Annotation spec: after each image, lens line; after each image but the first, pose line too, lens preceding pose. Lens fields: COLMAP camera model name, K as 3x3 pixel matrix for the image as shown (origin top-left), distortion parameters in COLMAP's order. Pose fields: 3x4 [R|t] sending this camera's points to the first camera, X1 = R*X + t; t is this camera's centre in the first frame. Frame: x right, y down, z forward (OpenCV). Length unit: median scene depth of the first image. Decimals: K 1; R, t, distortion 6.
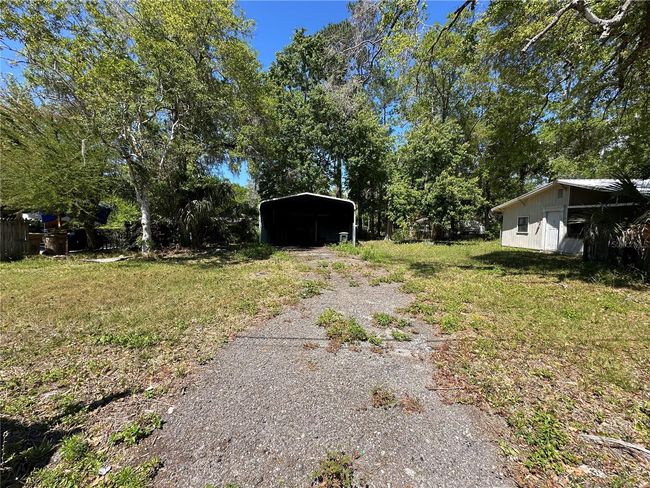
lens RADIAL K [[260.1, 0, 322.7], [0, 260.1, 245.0], [0, 0, 1]] dist [-0.002447, 0.001083]
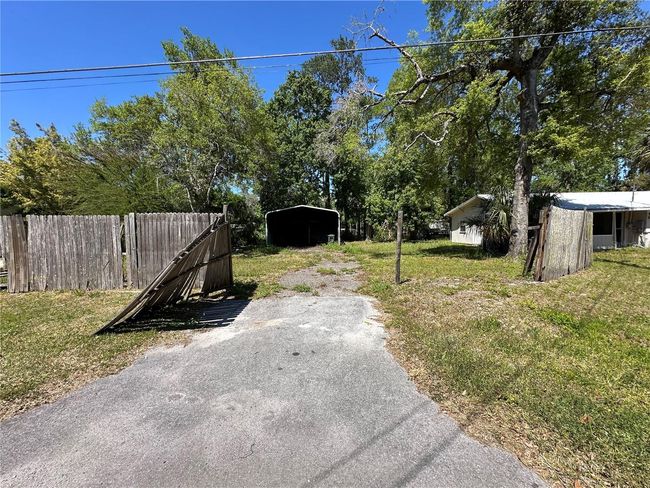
lens RADIAL K [[260.1, 0, 326.7], [0, 260.1, 244.3], [0, 0, 1]] dist [-0.002447, 0.001083]
pose [[0.998461, -0.024506, 0.049742, -0.006224], [0.025369, 0.999537, -0.016802, 0.016061], [-0.049307, 0.018038, 0.998621, -0.239214]]
